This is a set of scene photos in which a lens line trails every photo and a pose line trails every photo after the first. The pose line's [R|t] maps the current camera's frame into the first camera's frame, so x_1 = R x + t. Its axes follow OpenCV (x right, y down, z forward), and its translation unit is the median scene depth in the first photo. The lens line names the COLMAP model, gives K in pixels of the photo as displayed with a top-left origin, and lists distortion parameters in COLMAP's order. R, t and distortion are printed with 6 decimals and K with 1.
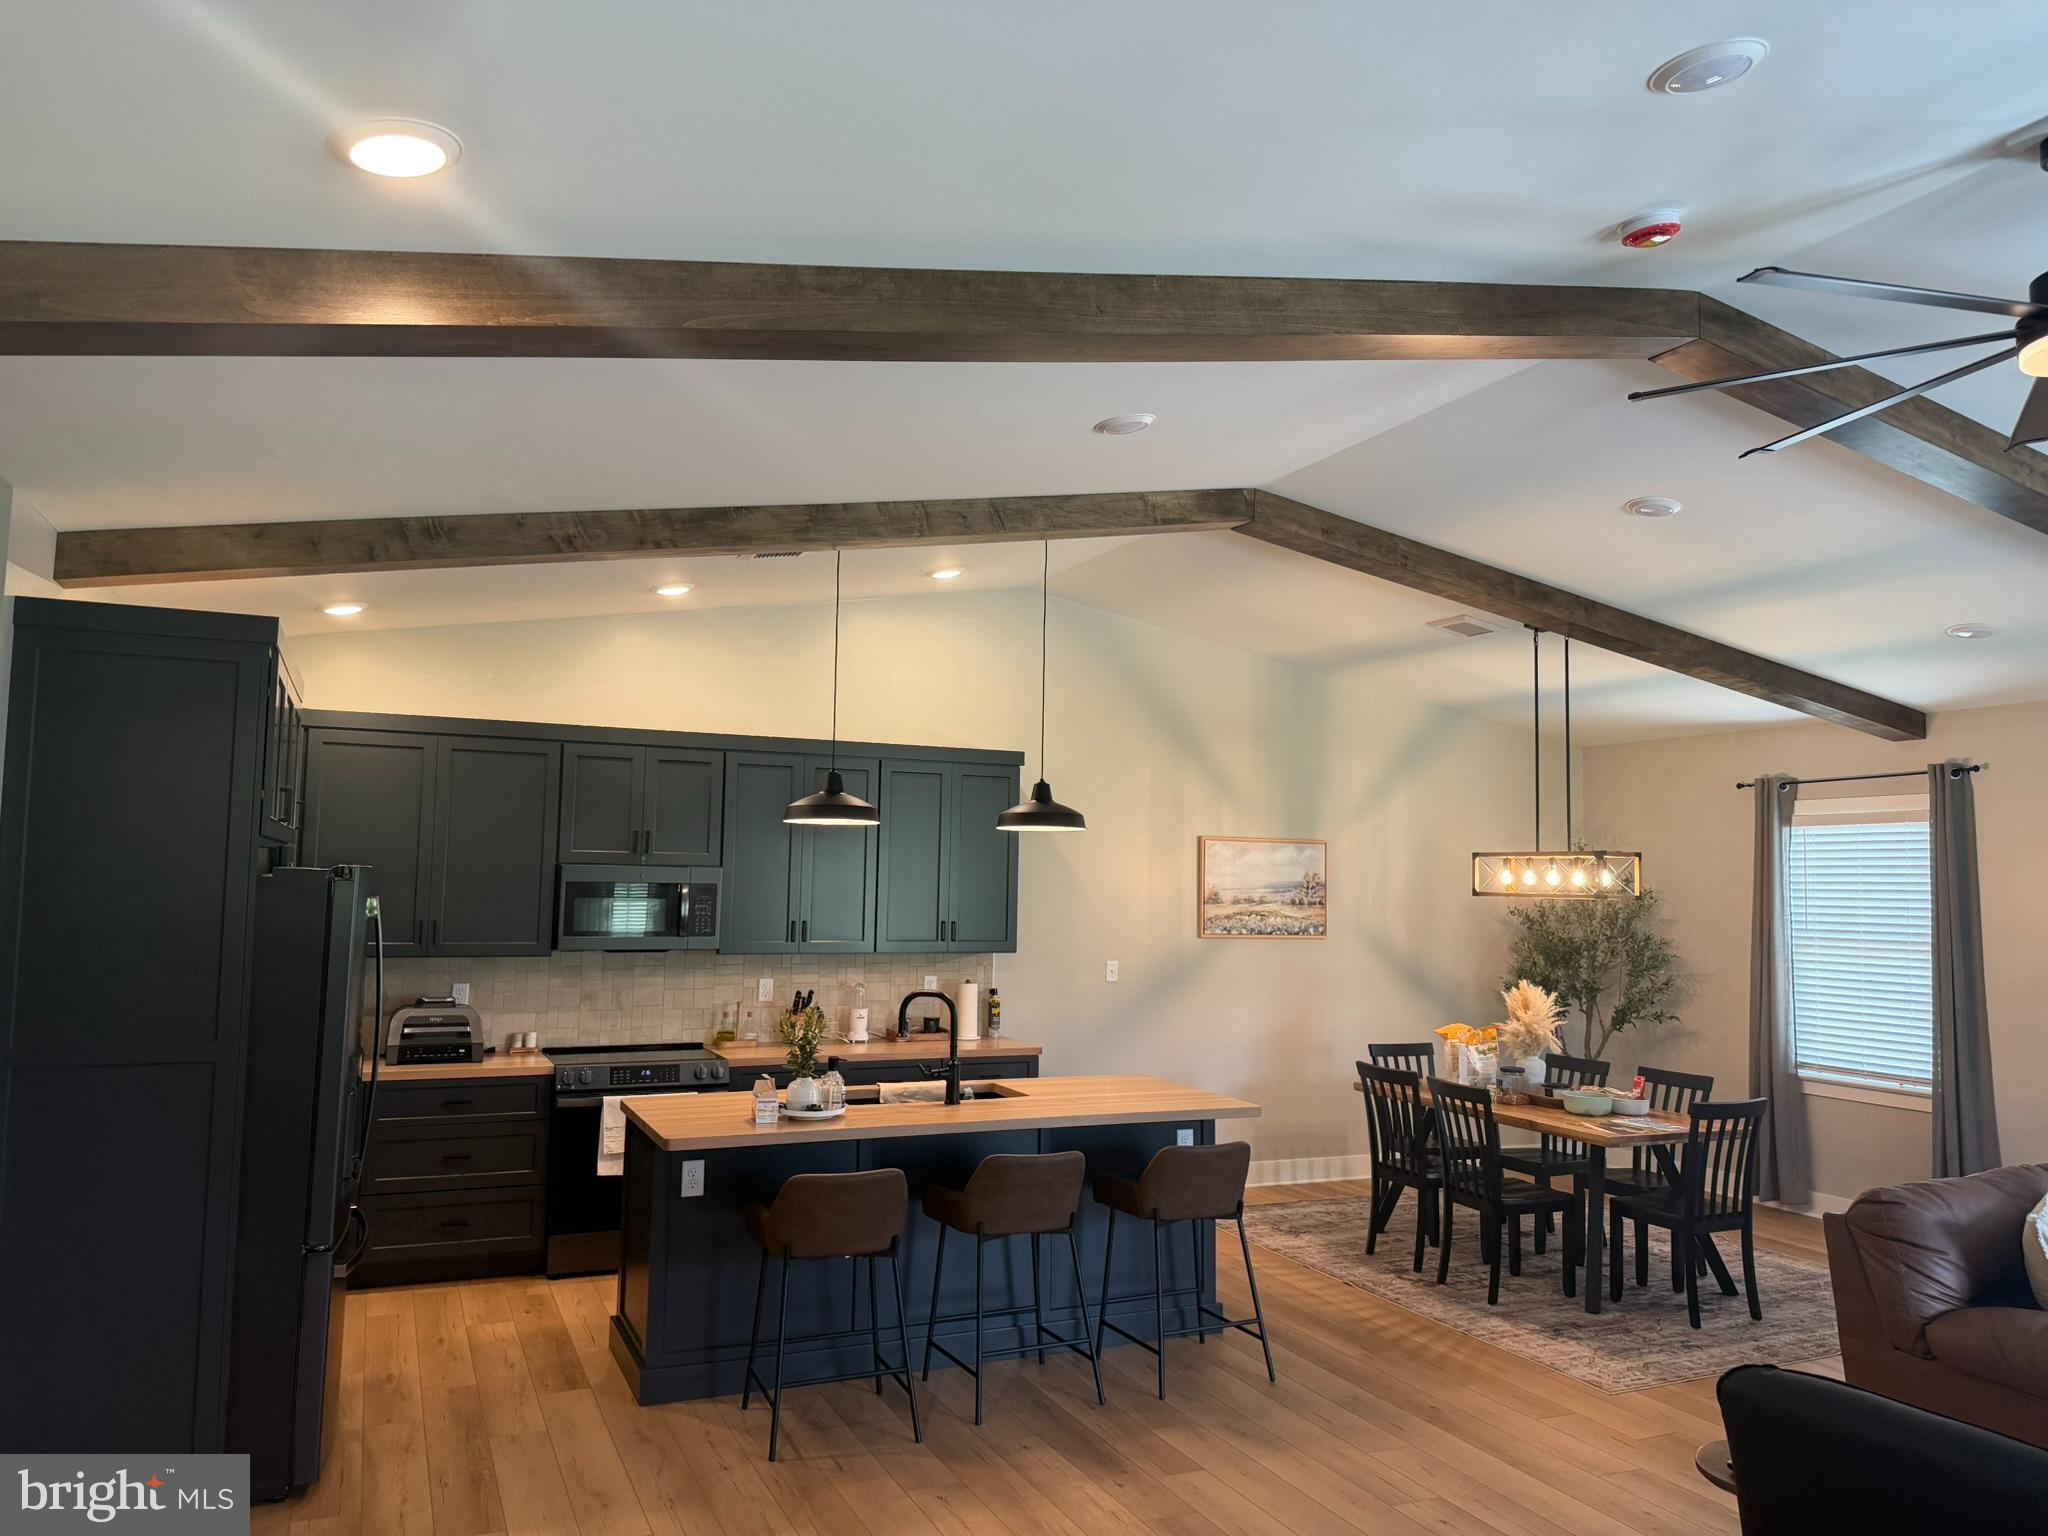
lens RADIAL K [[1441.3, 0, 1024.4], [0, 1441.3, 749.5], [0, 0, 1]] dist [0.073839, 0.000239]
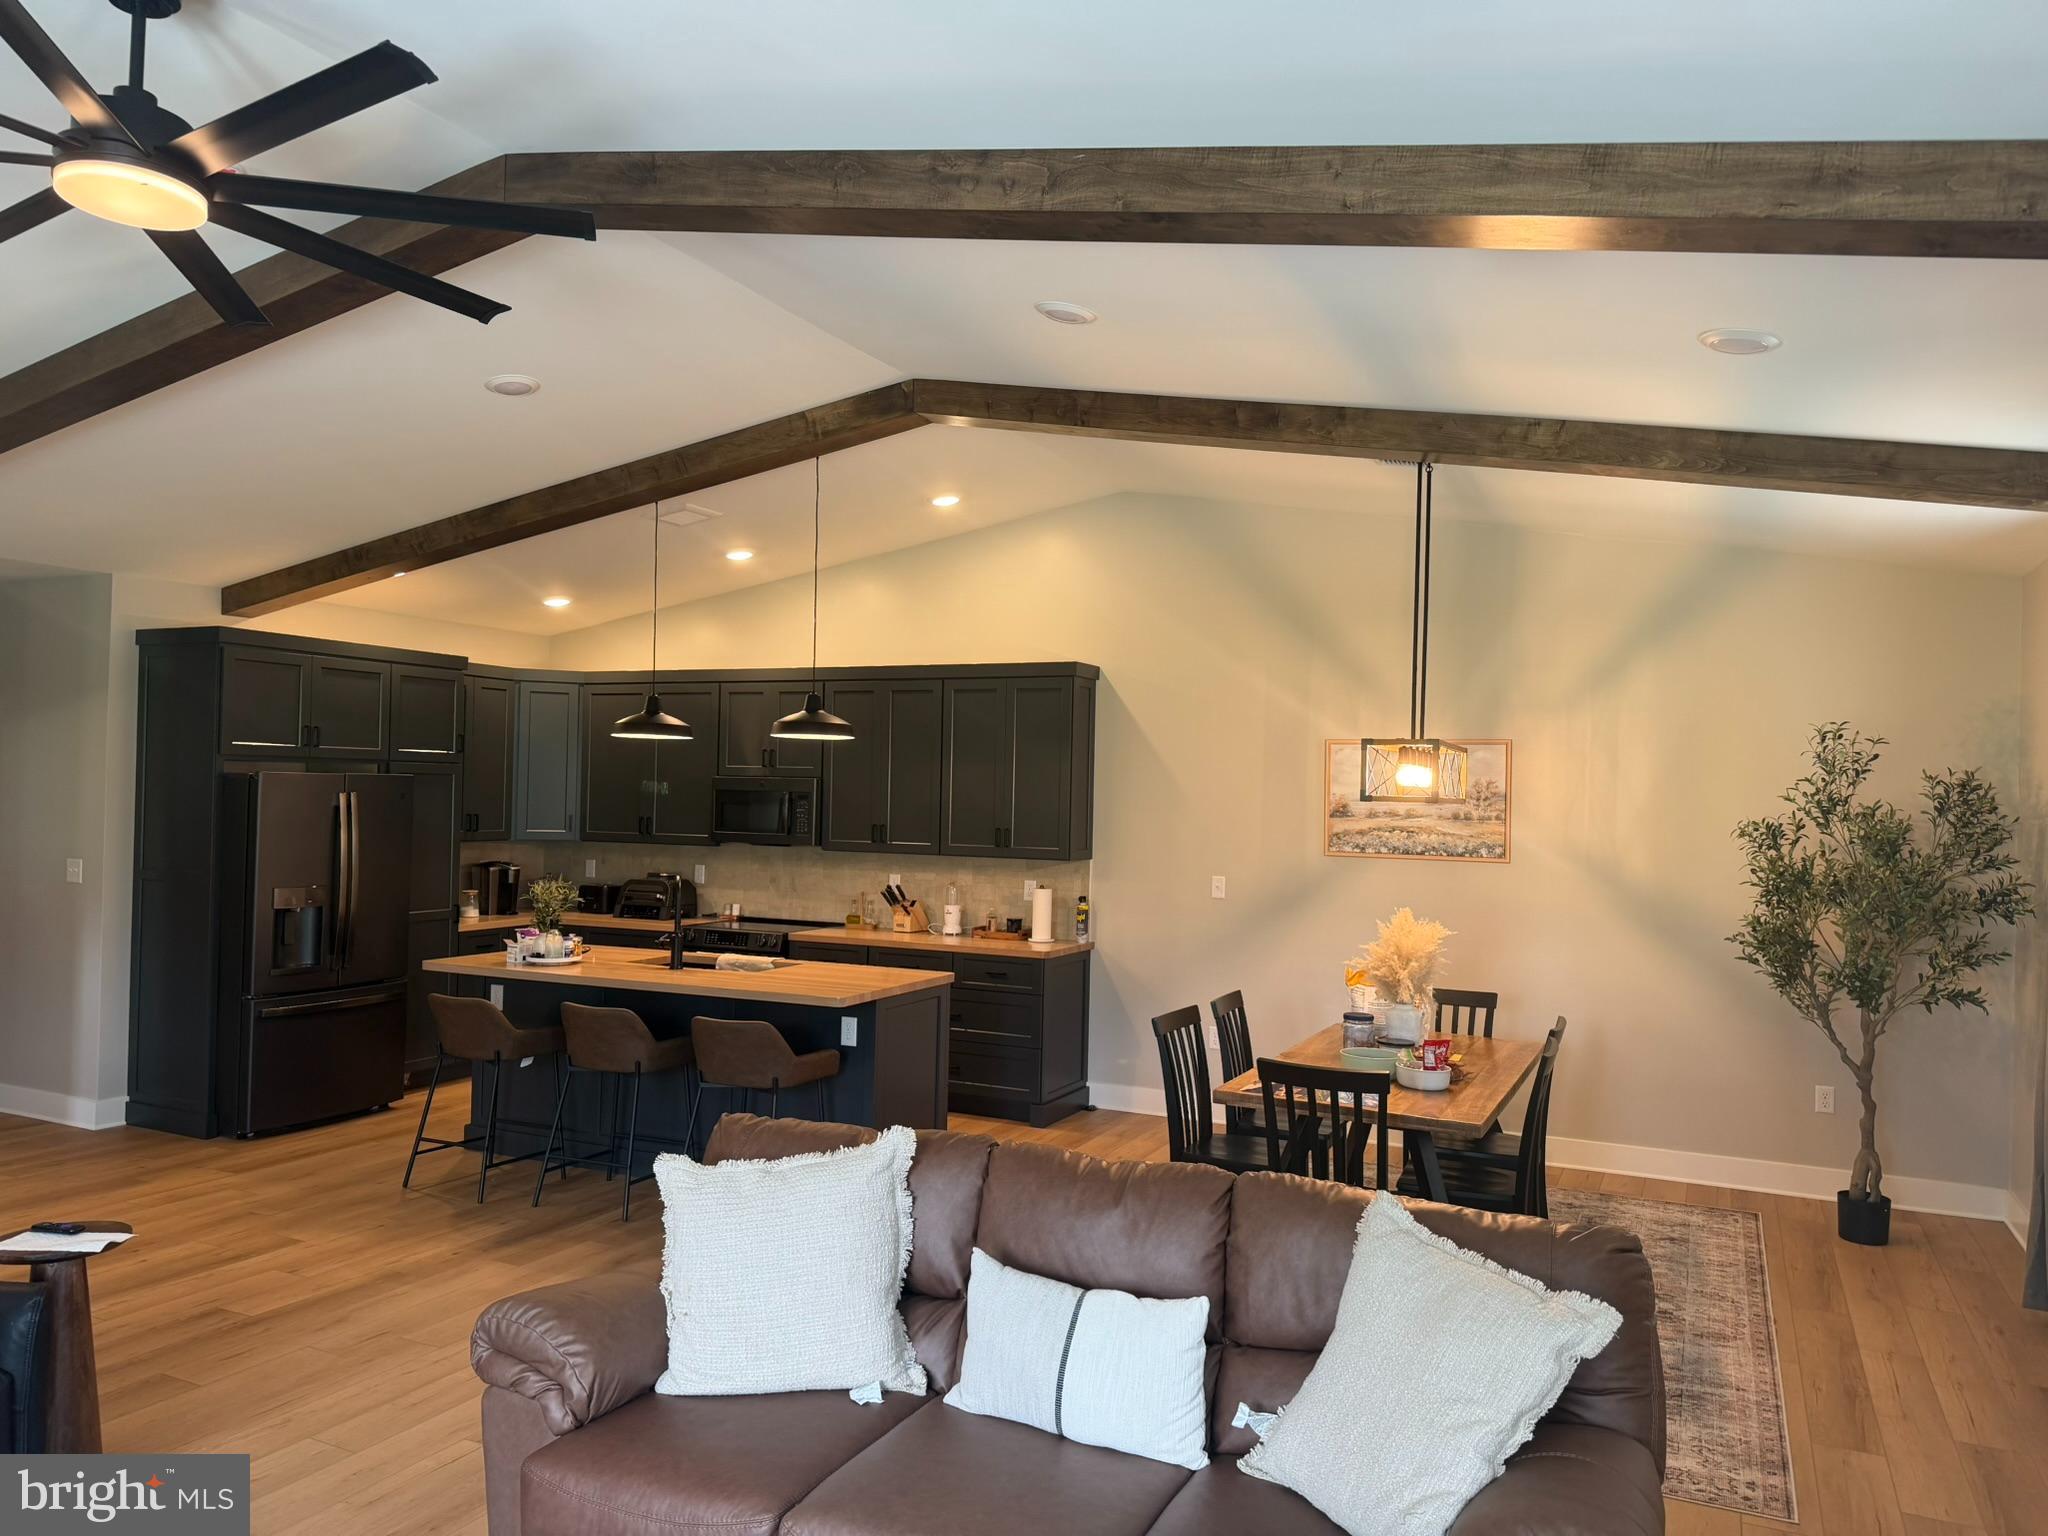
lens RADIAL K [[1436.2, 0, 1024.0], [0, 1436.2, 768.0], [0, 0, 1]] dist [0.062927, -0.001209]
pose [[0.642898, -0.017939, -0.765742, 0.779397], [0.062391, 0.997630, 0.029011, 0.046782], [0.763407, -0.066426, 0.642493, 0.347097]]
